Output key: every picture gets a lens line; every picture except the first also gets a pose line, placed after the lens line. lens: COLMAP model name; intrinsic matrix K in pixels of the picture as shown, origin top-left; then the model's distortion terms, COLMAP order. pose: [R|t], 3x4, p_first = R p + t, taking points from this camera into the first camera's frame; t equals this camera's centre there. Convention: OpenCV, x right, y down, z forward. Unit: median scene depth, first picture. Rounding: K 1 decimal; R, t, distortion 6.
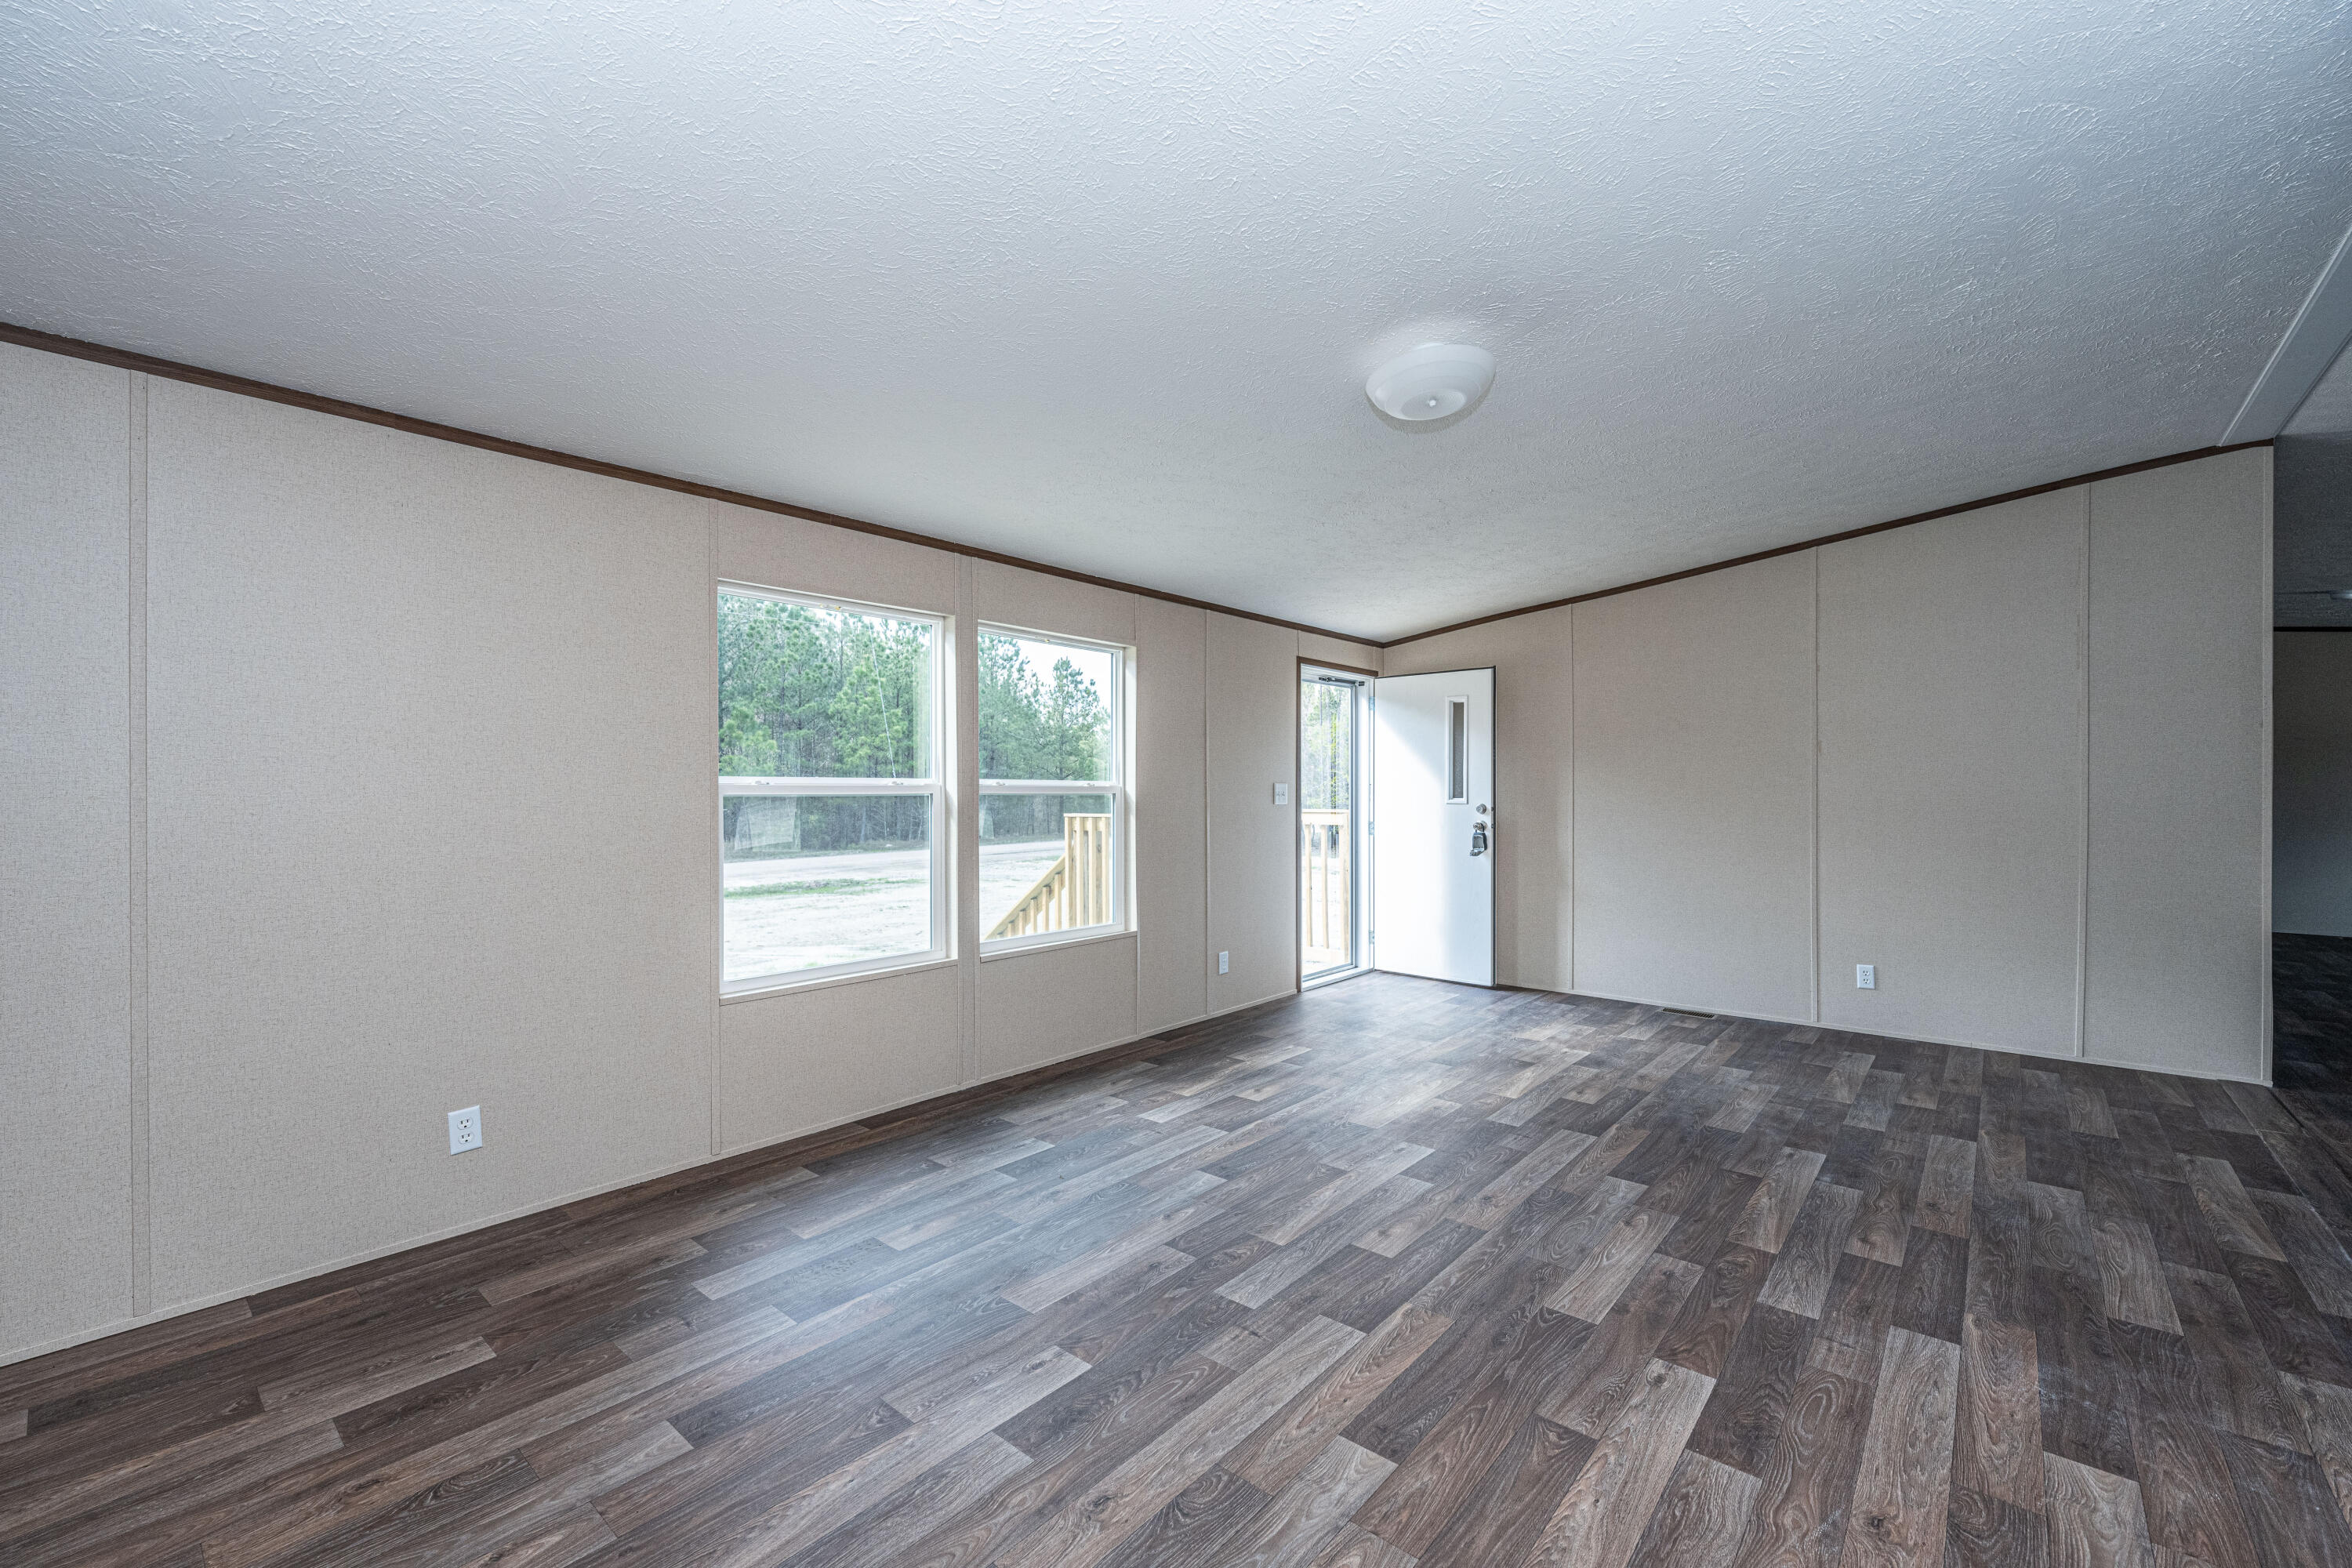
lens RADIAL K [[933.7, 0, 1180.6], [0, 933.7, 792.3], [0, 0, 1]] dist [-0.001000, 0.000110]
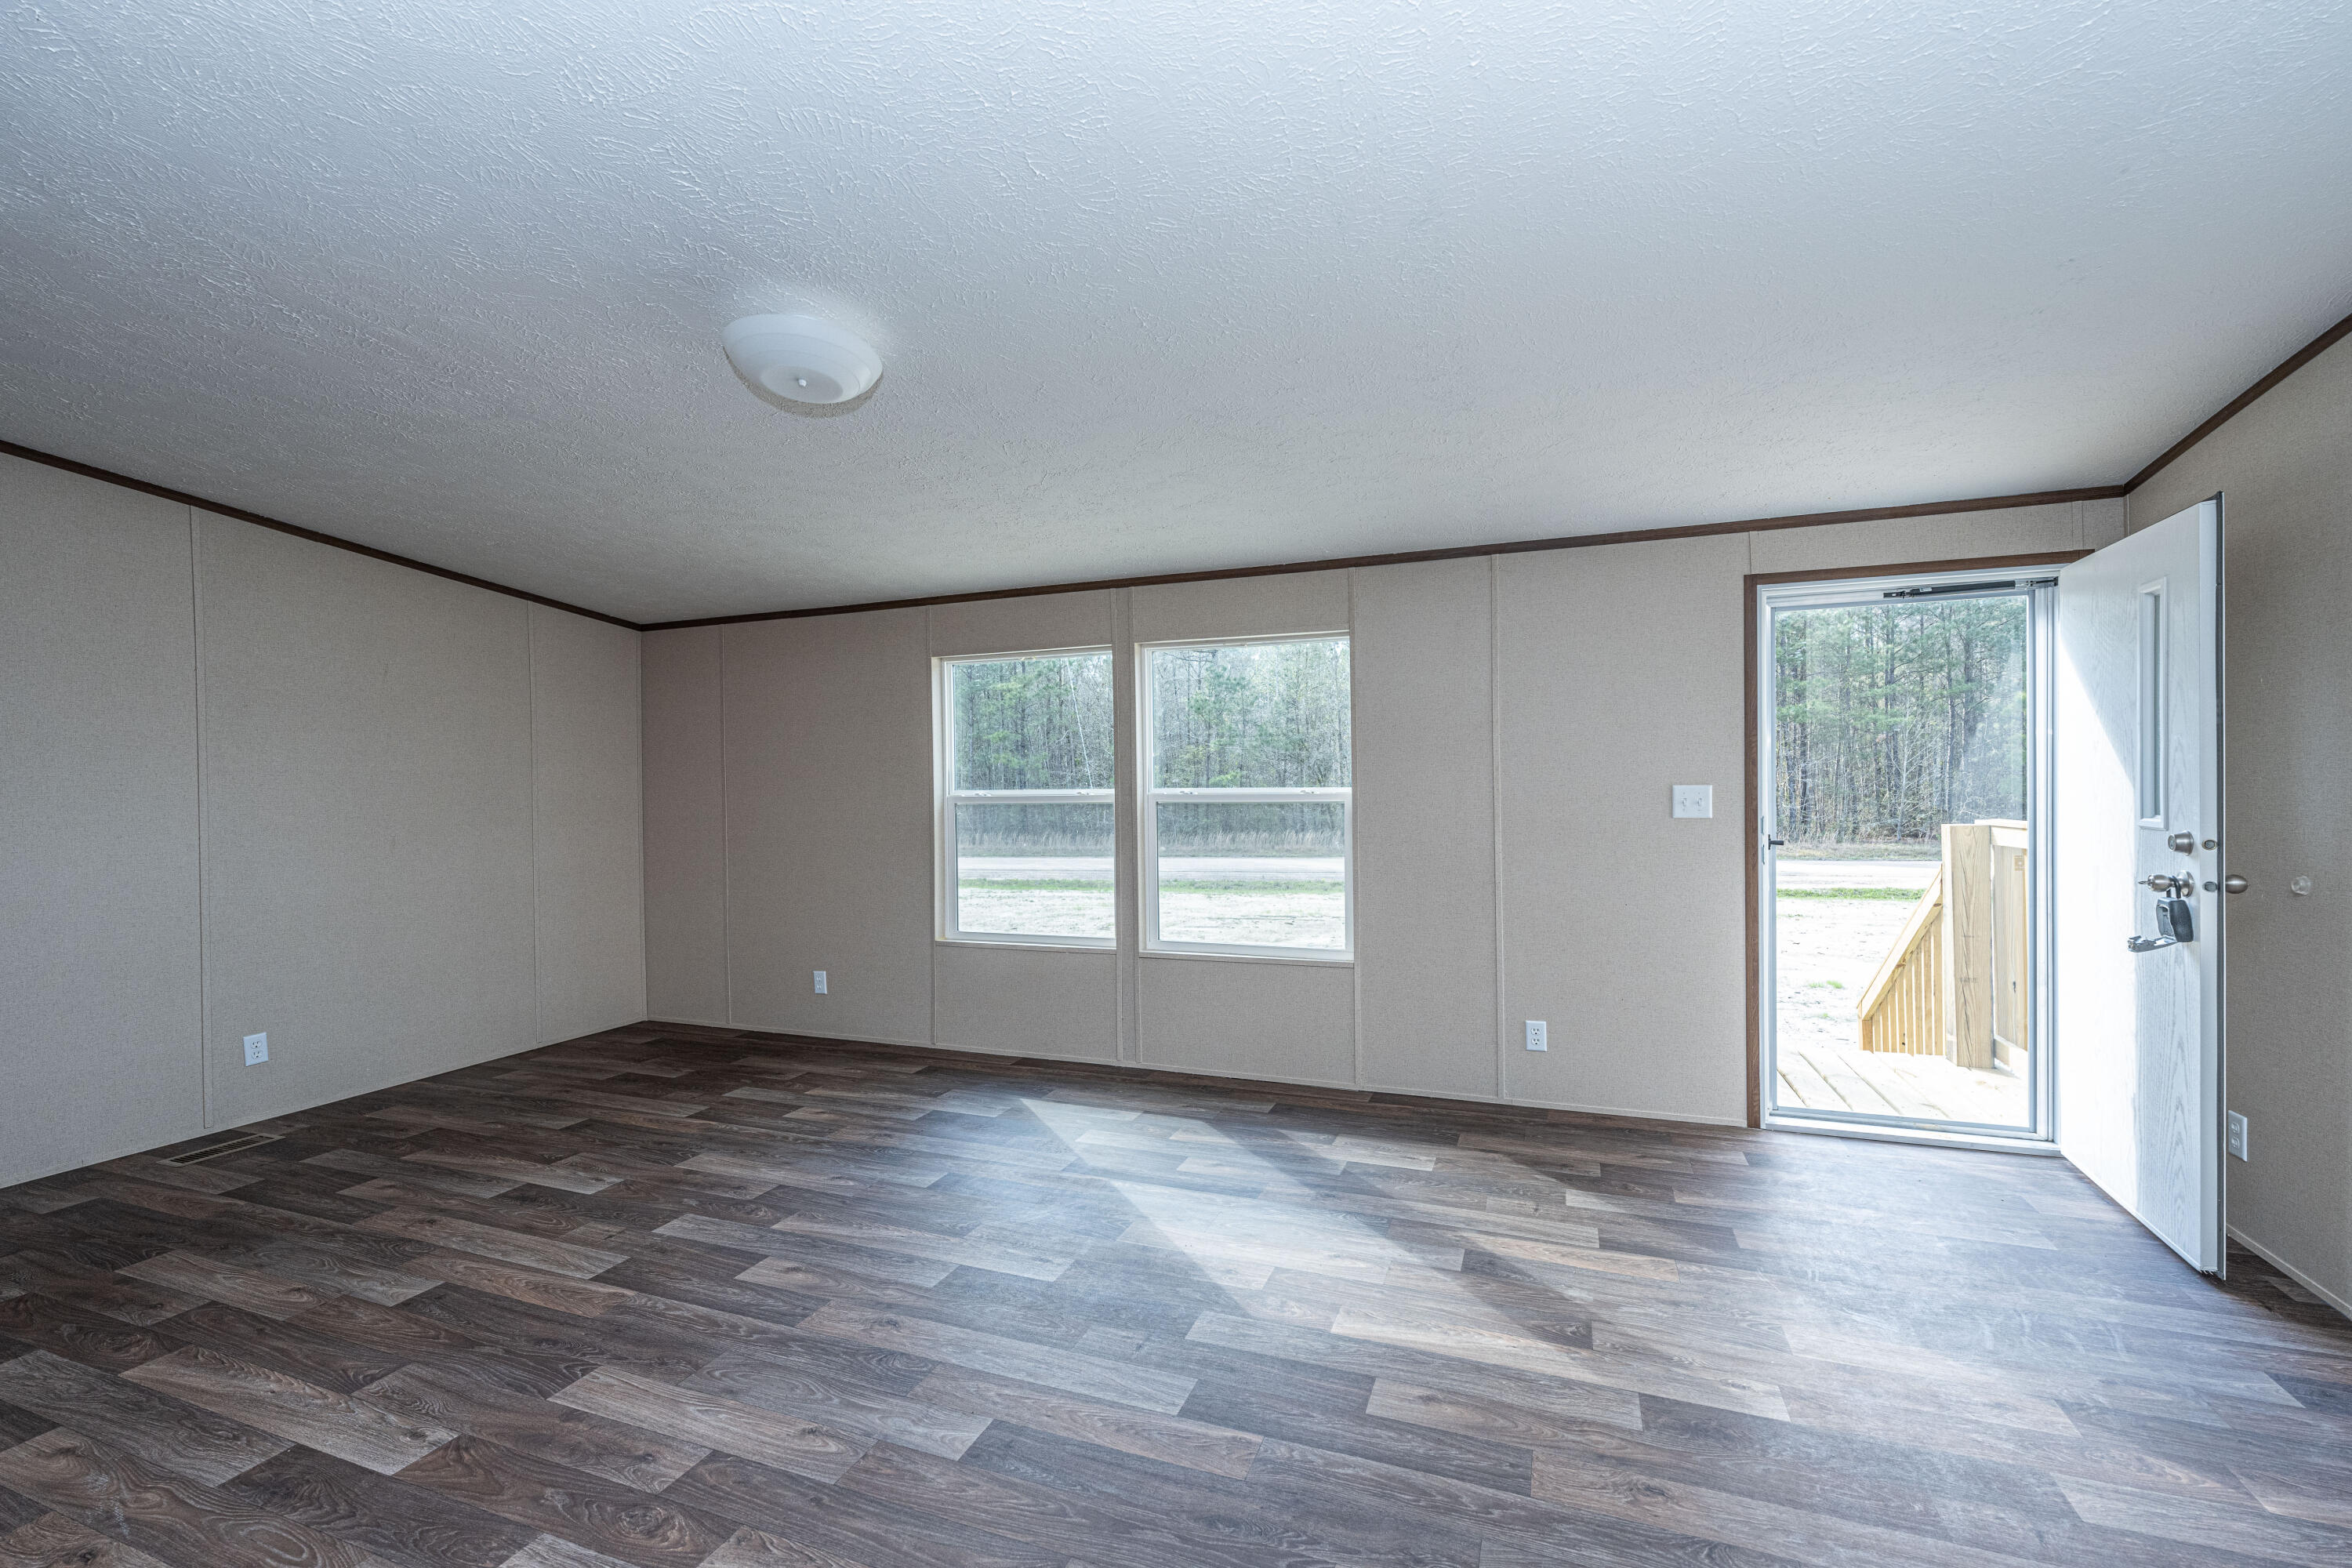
lens RADIAL K [[979.3, 0, 1179.9], [0, 979.3, 792.2], [0, 0, 1]] dist [-0.000748, -0.000159]
pose [[0.353224, 0.004359, -0.935529, 1.402090], [0.009608, 0.999920, 0.008287, 0.001125], [0.935490, -0.011915, 0.353153, 1.150414]]
